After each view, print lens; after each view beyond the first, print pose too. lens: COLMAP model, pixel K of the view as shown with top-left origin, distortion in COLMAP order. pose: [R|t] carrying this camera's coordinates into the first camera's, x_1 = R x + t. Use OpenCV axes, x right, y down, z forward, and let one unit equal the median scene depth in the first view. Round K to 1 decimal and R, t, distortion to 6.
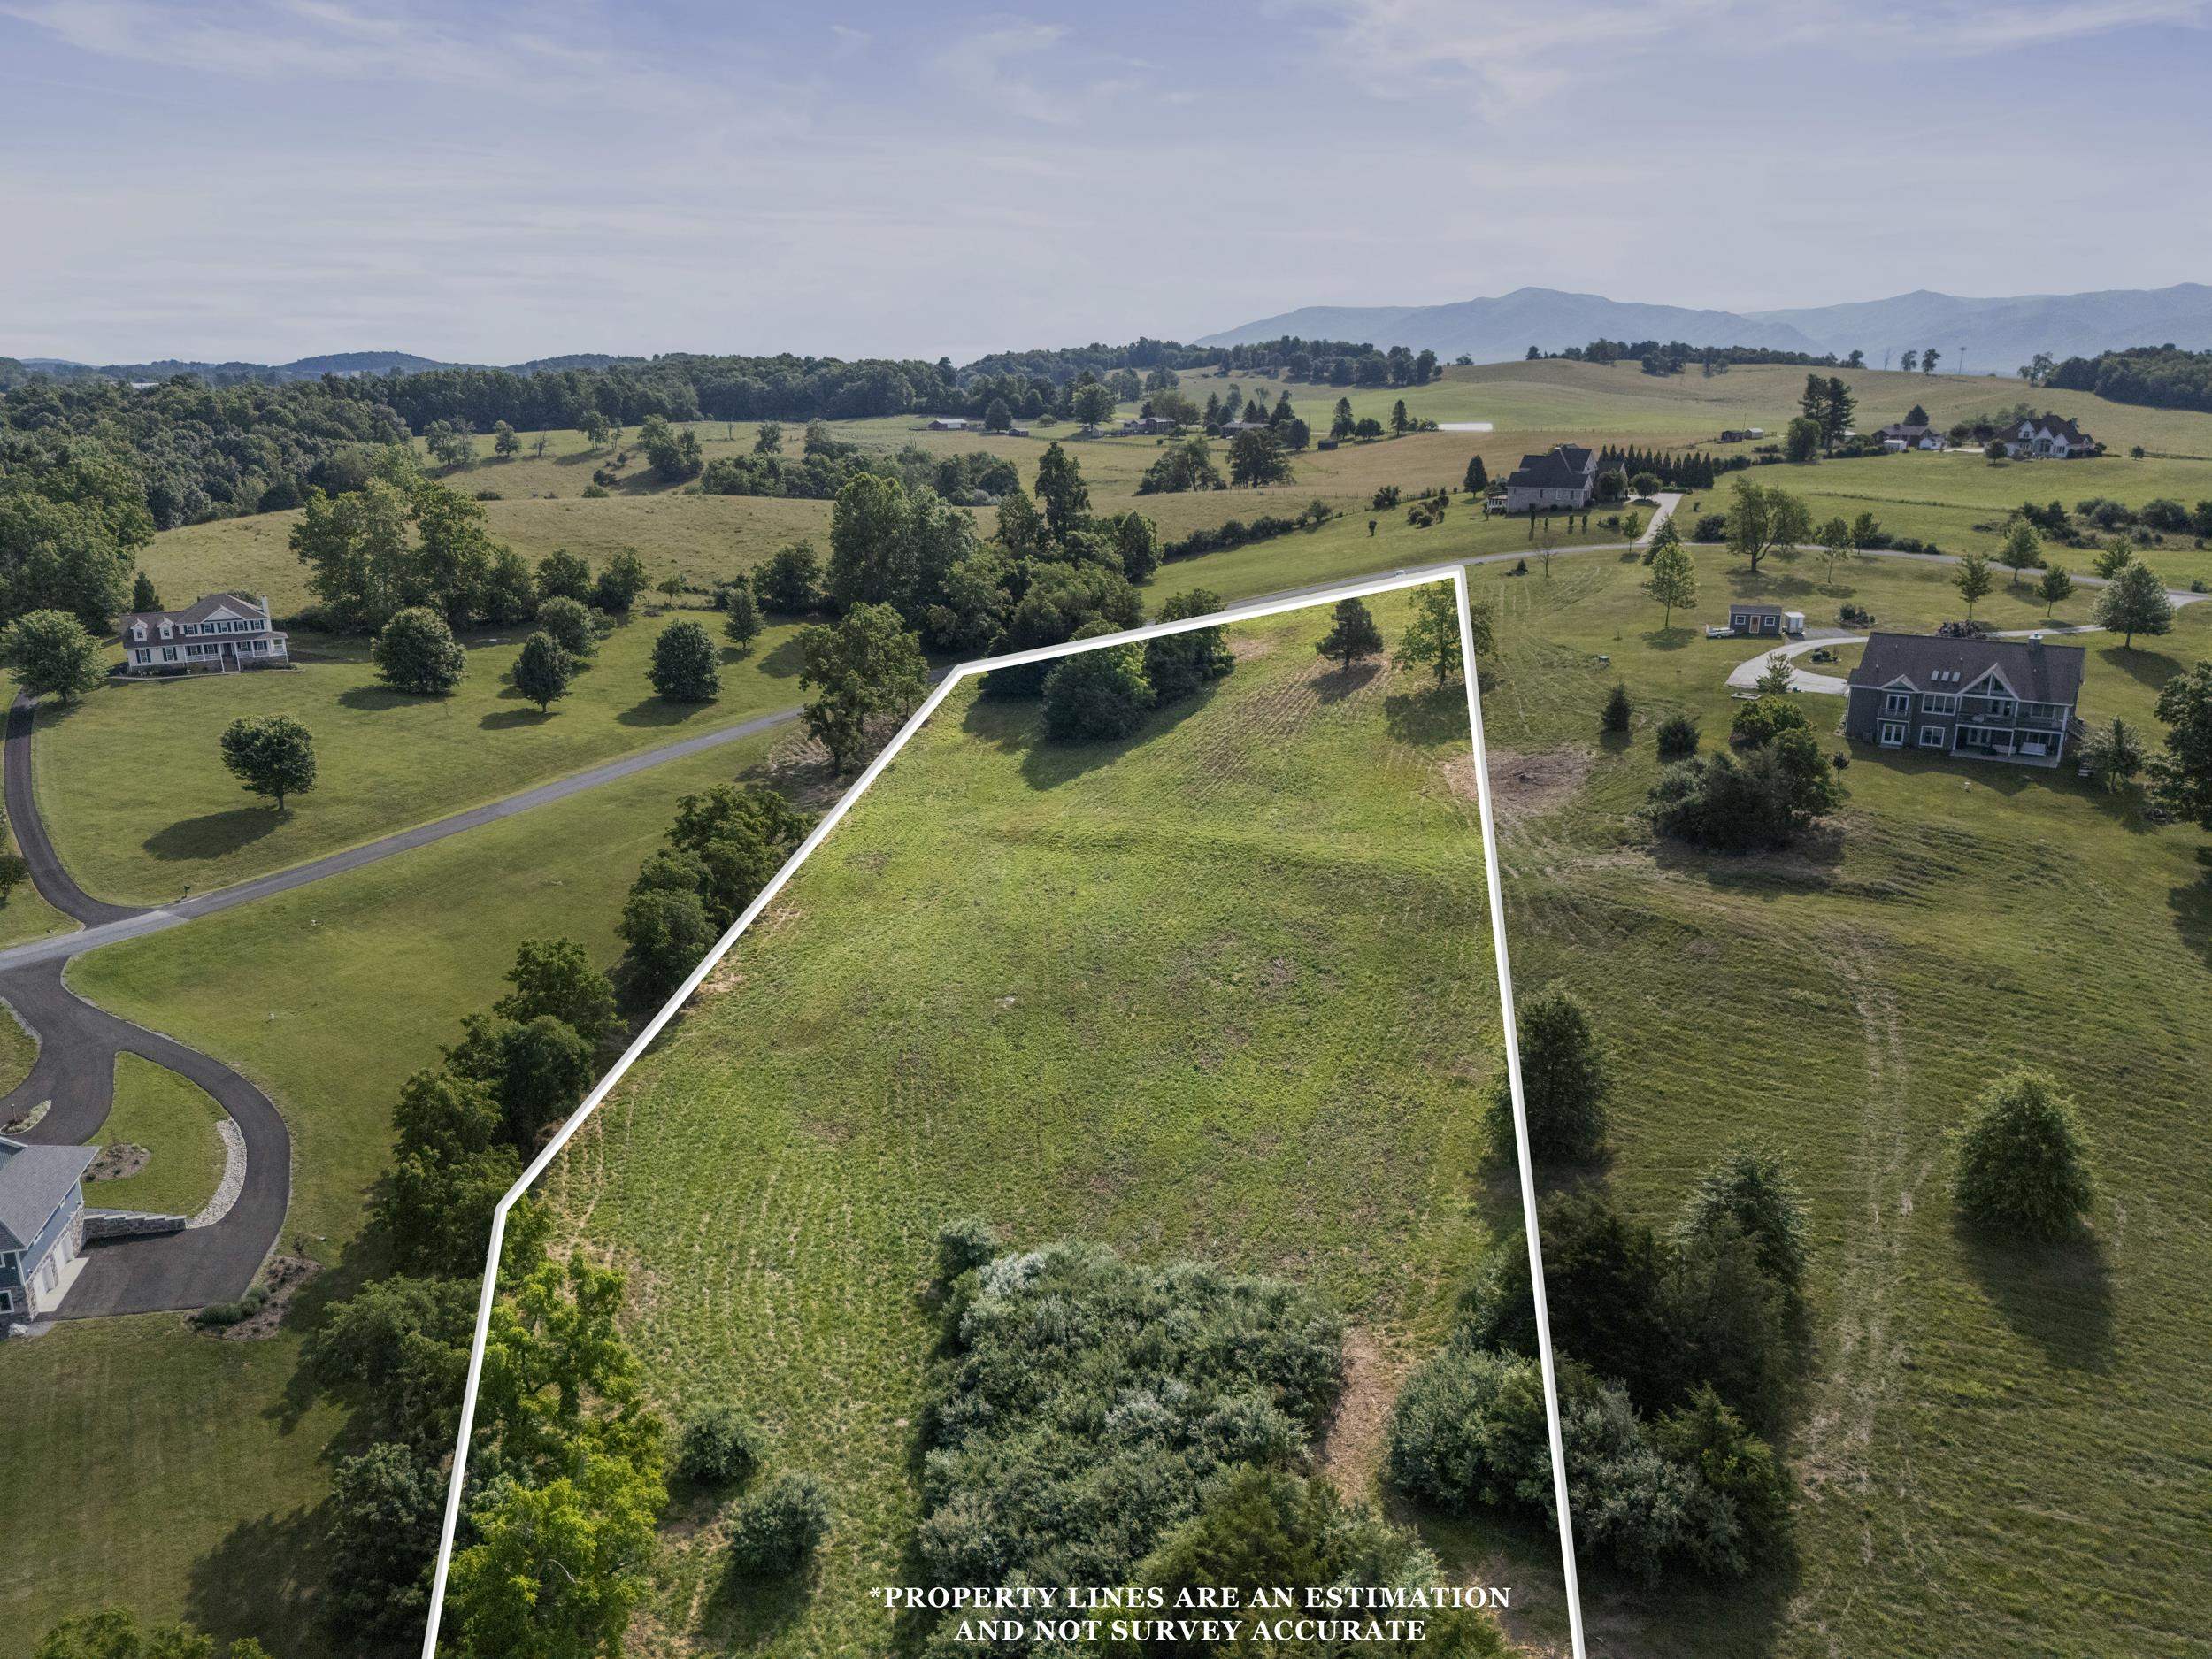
lens RADIAL K [[1618.3, 0, 1102.7], [0, 1618.3, 836.2], [0, 0, 1]] dist [0.081429, -0.081066]
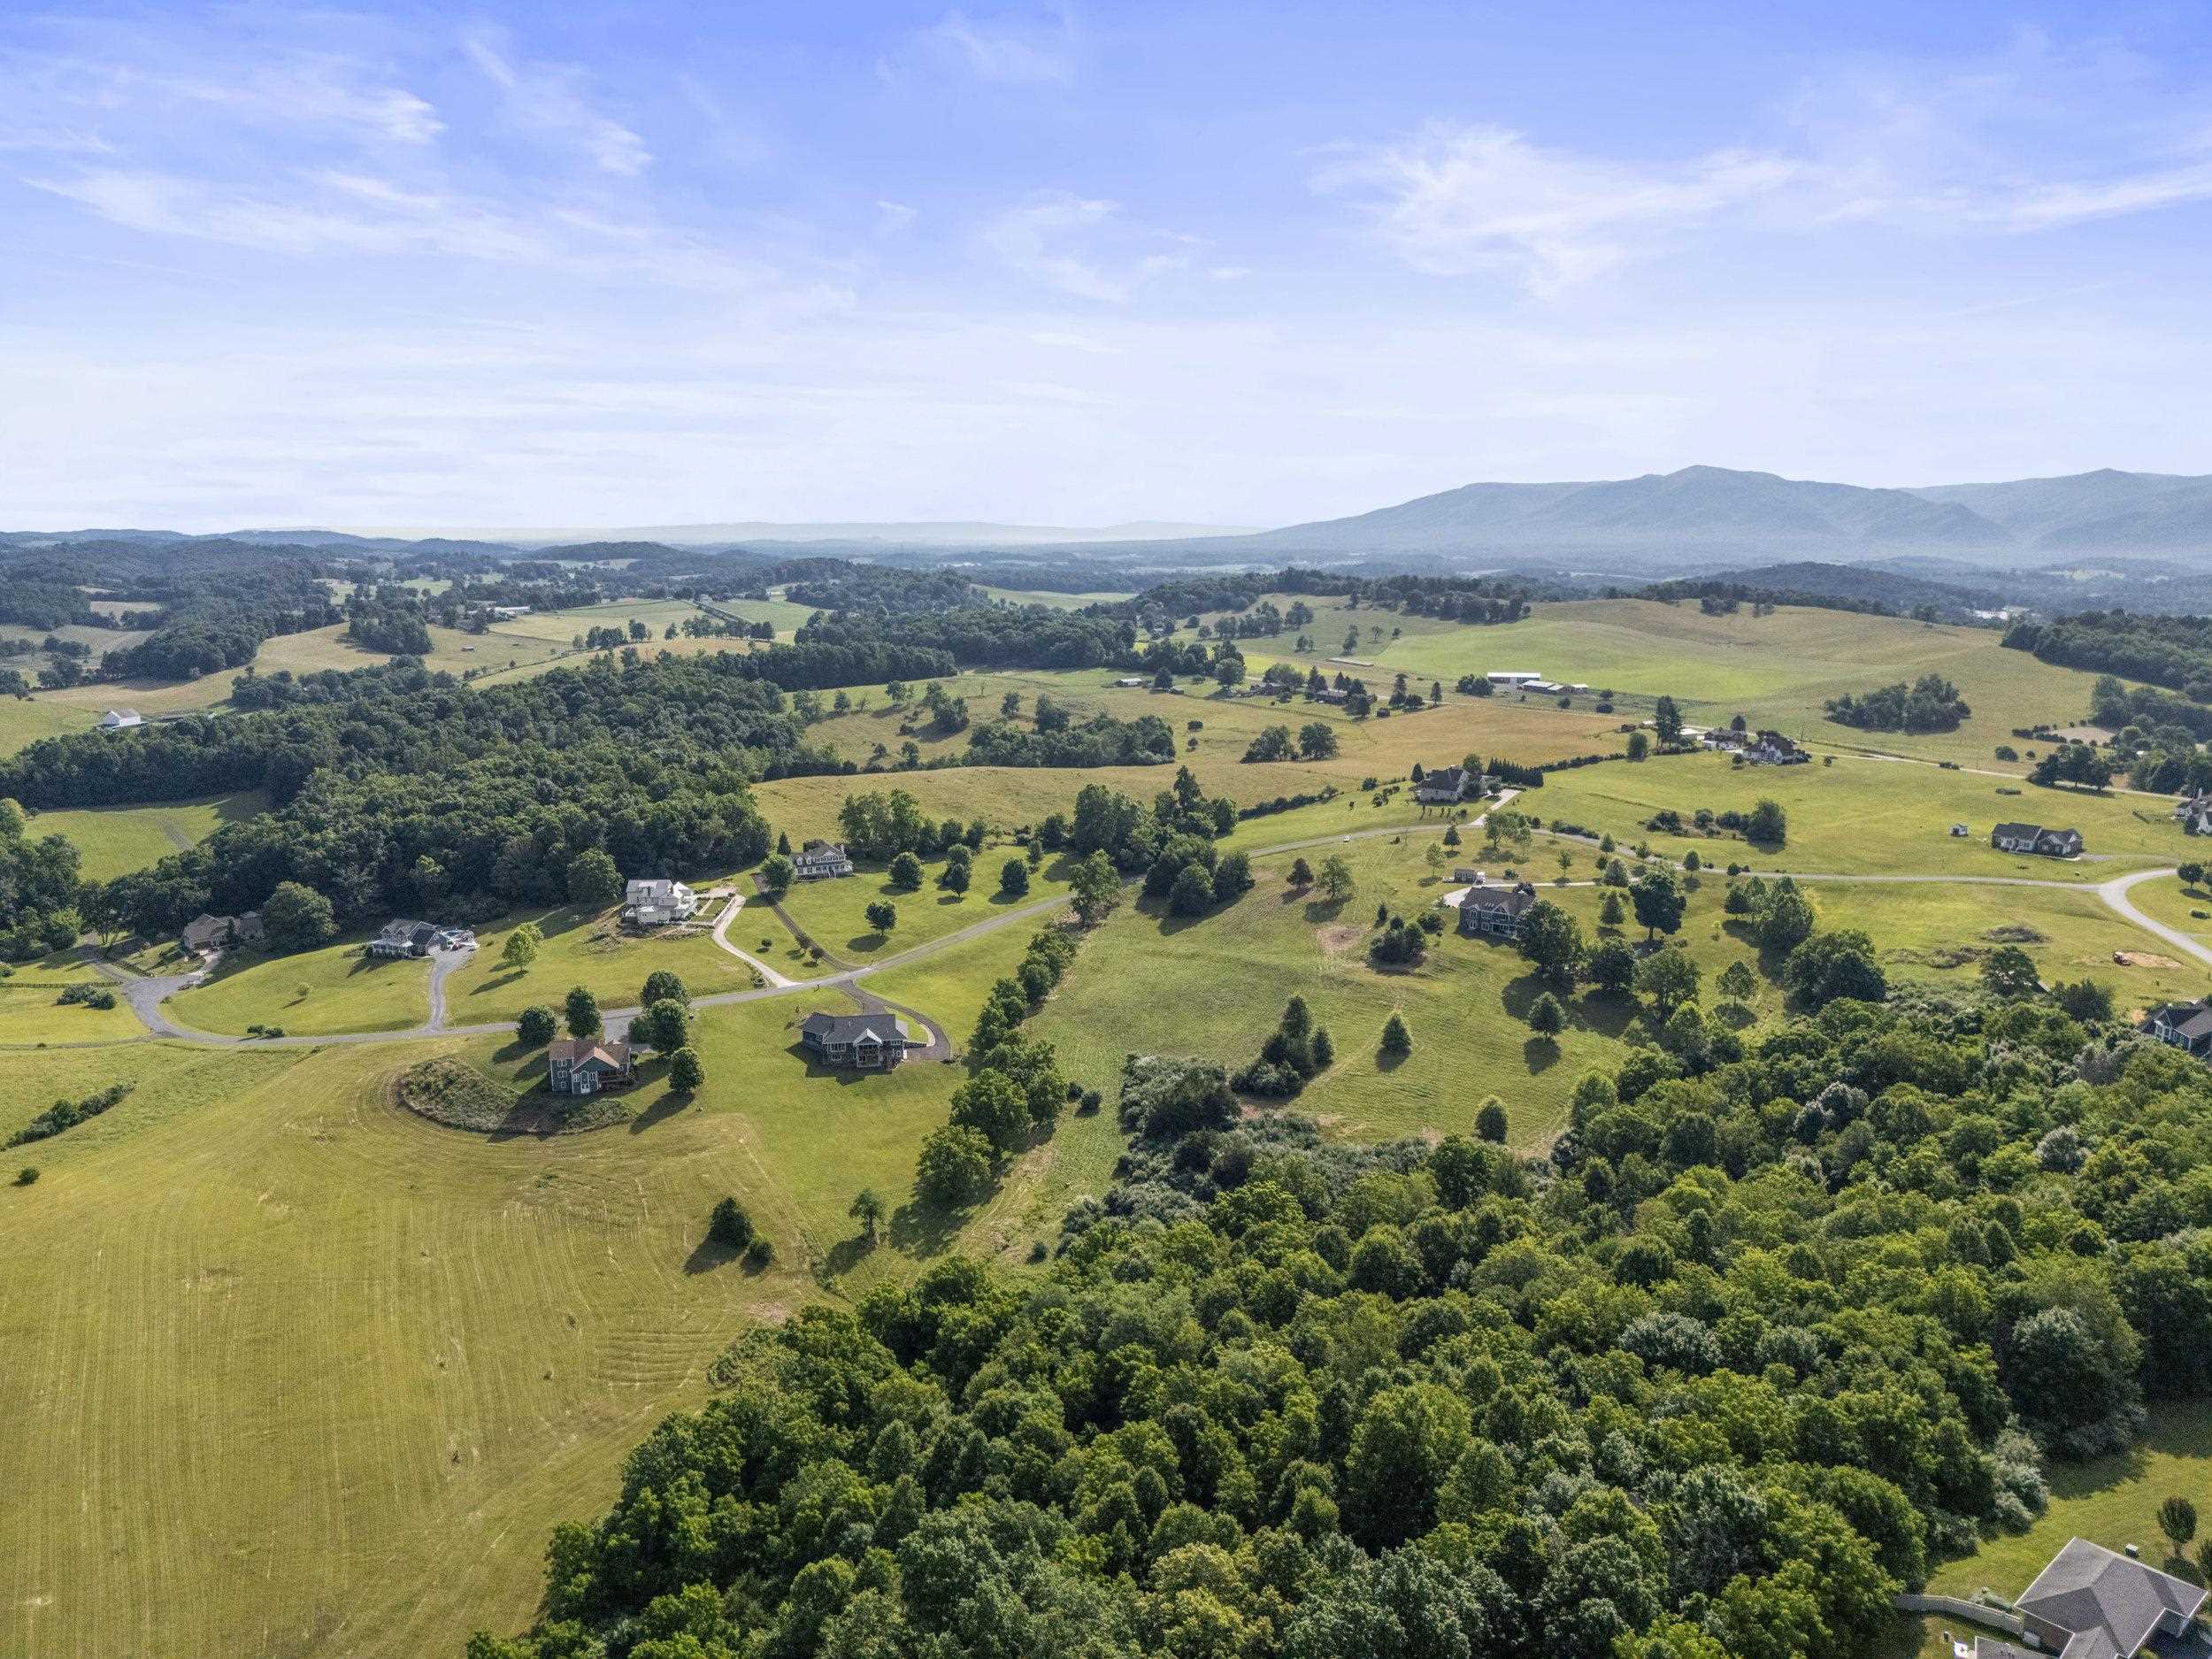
lens RADIAL K [[1613.2, 0, 1106.0], [0, 1613.2, 829.5], [0, 0, 1]] dist [0.114624, -0.169971]
pose [[0.994691, 0.022867, -0.100329, 0.097775], [-0.032643, 0.994758, -0.096904, 0.044501], [0.097588, 0.099664, 0.990224, -1.261534]]
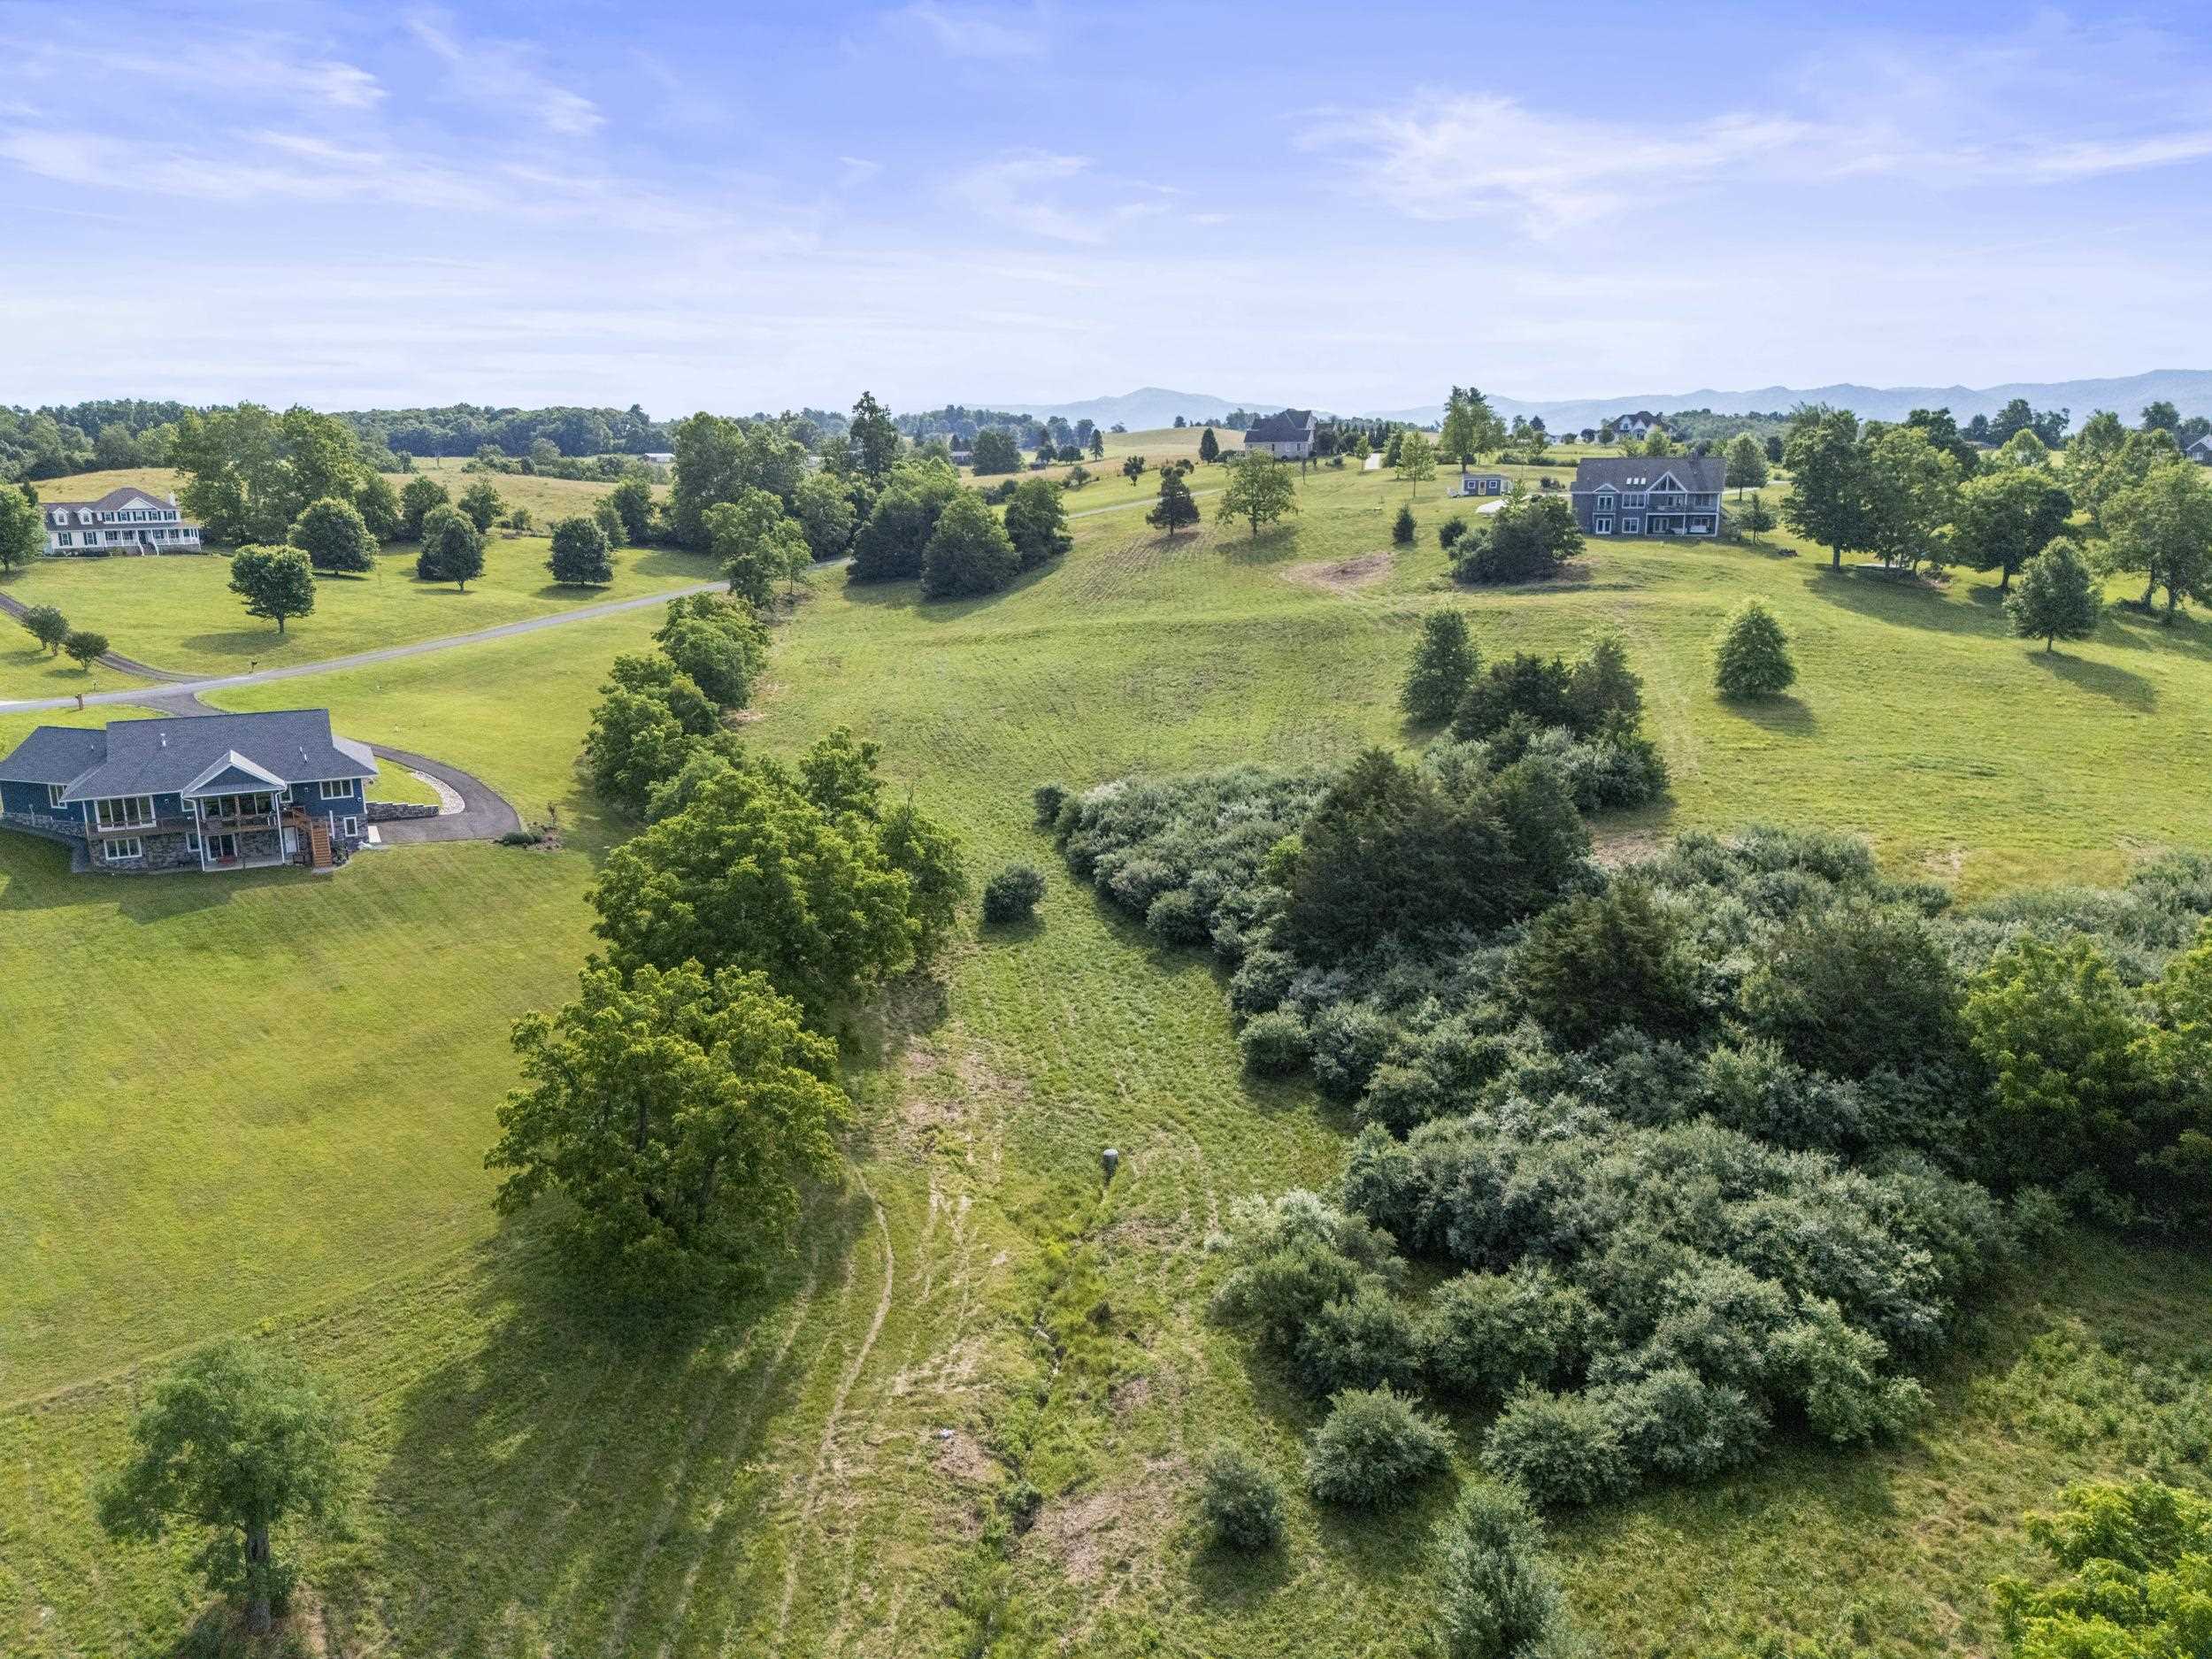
lens RADIAL K [[1618.3, 0, 1102.7], [0, 1618.3, 836.2], [0, 0, 1]] dist [0.081429, -0.081066]
pose [[0.976563, -0.049497, 0.209463, -0.155375], [0.061136, 0.996903, -0.049456, 0.166743], [-0.206366, 0.061102, 0.976565, -0.155128]]
